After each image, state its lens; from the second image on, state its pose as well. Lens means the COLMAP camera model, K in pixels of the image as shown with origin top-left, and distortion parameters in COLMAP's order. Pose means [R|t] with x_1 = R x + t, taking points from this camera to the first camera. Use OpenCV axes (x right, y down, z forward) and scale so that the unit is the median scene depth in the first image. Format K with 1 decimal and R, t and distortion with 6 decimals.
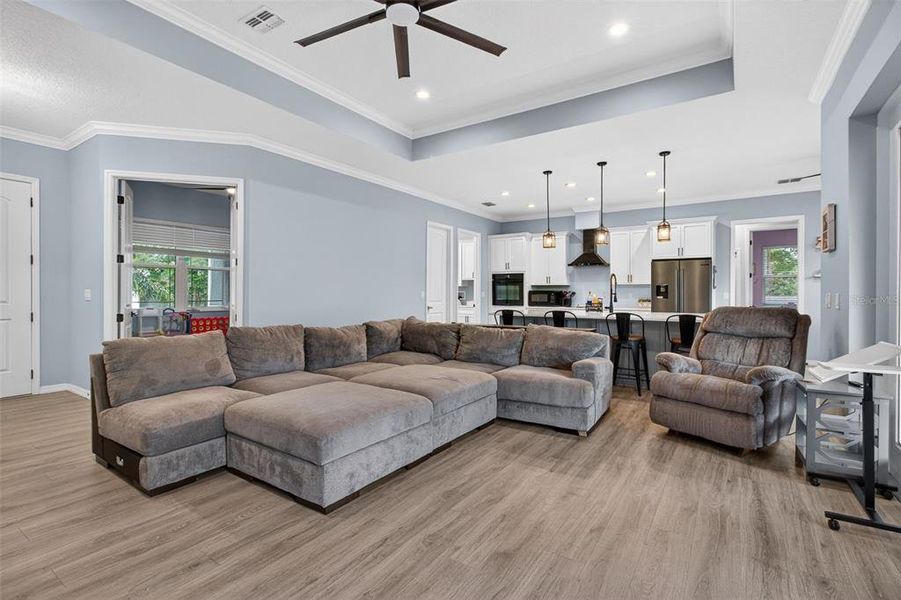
lens RADIAL K [[419.5, 0, 457.7], [0, 419.5, 279.7], [0, 0, 1]] dist [-0.001975, -0.000032]
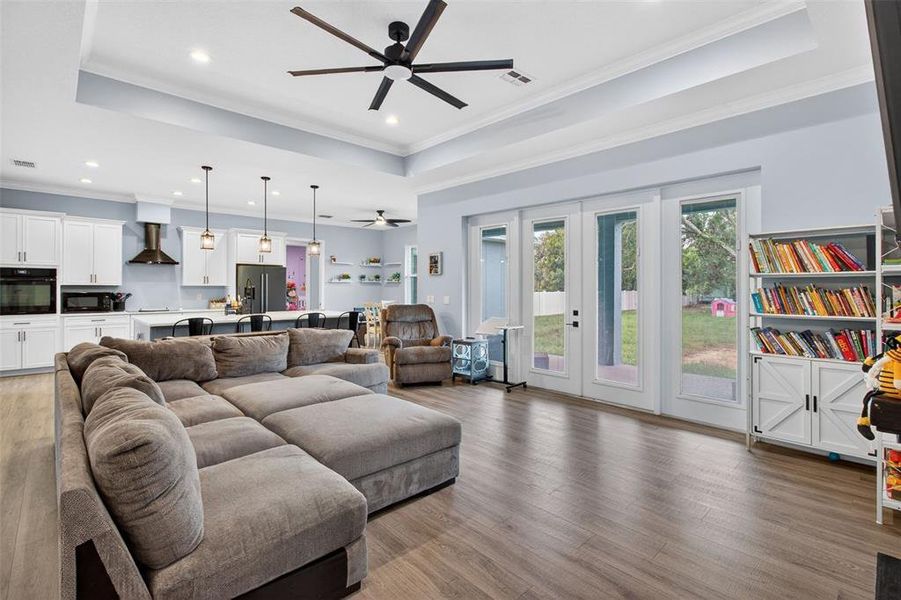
lens RADIAL K [[415.3, 0, 445.3], [0, 415.3, 282.6], [0, 0, 1]] dist [0.001676, -0.000109]
pose [[0.240710, 0.009001, 0.970555, -0.448808], [-0.031018, 0.999518, -0.001577, -0.013162], [-0.970101, -0.029725, 0.240873, 0.213674]]
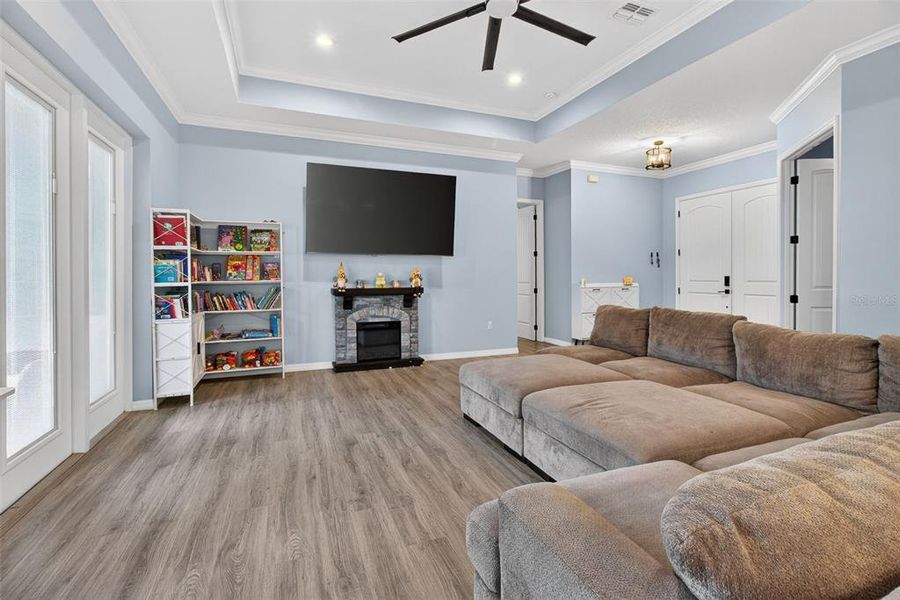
lens RADIAL K [[419.0, 0, 457.2], [0, 419.0, 279.7], [0, 0, 1]] dist [-0.001975, -0.000032]
pose [[-0.567787, 0.005615, -0.823156, 0.282721], [0.026576, 0.999580, -0.011513, 0.017618], [0.822746, -0.028413, -0.567698, 0.538395]]
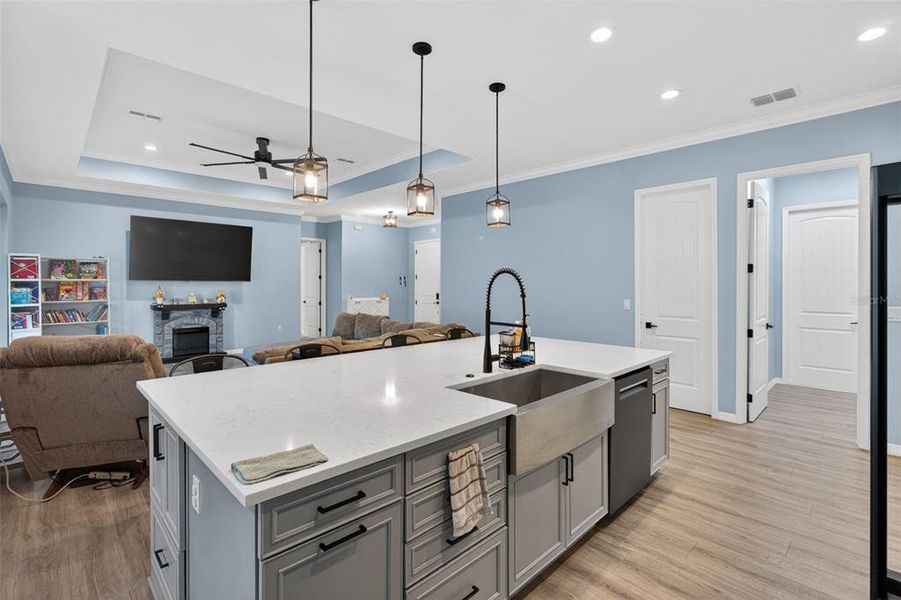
lens RADIAL K [[420.1, 0, 448.7], [0, 420.1, 288.0], [0, 0, 1]] dist [0.020015, 0.000029]
pose [[-0.228687, 0.004378, -0.973490, 0.622683], [0.029891, 0.999550, -0.002527, 0.002247], [0.973041, -0.029677, -0.228715, 0.862527]]
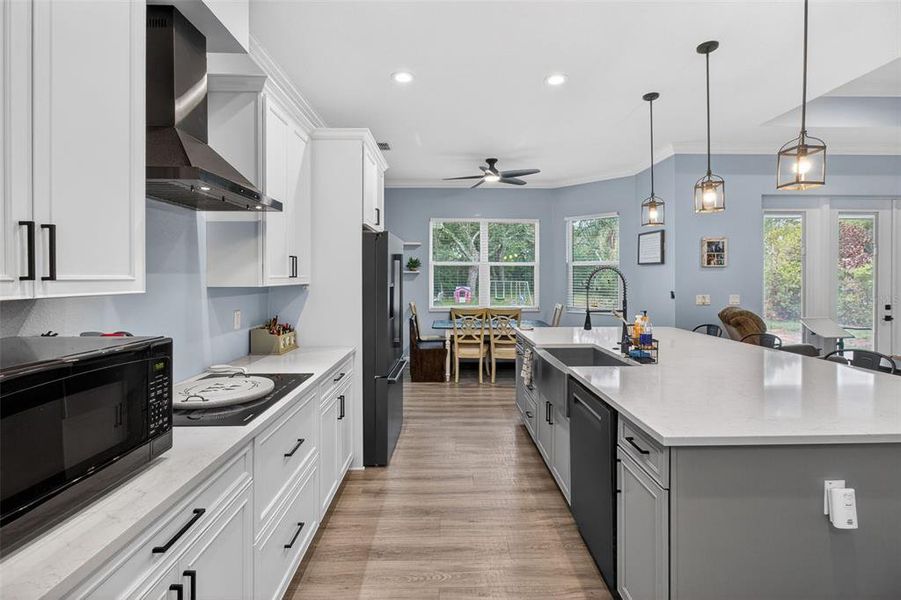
lens RADIAL K [[419.5, 0, 457.7], [0, 419.5, 279.7], [0, 0, 1]] dist [-0.001975, -0.000032]
pose [[-0.566546, -0.008571, 0.823985, 0.076441], [-0.027277, 0.999593, -0.008358, 0.007004], [-0.823578, -0.027211, -0.566550, 1.153249]]
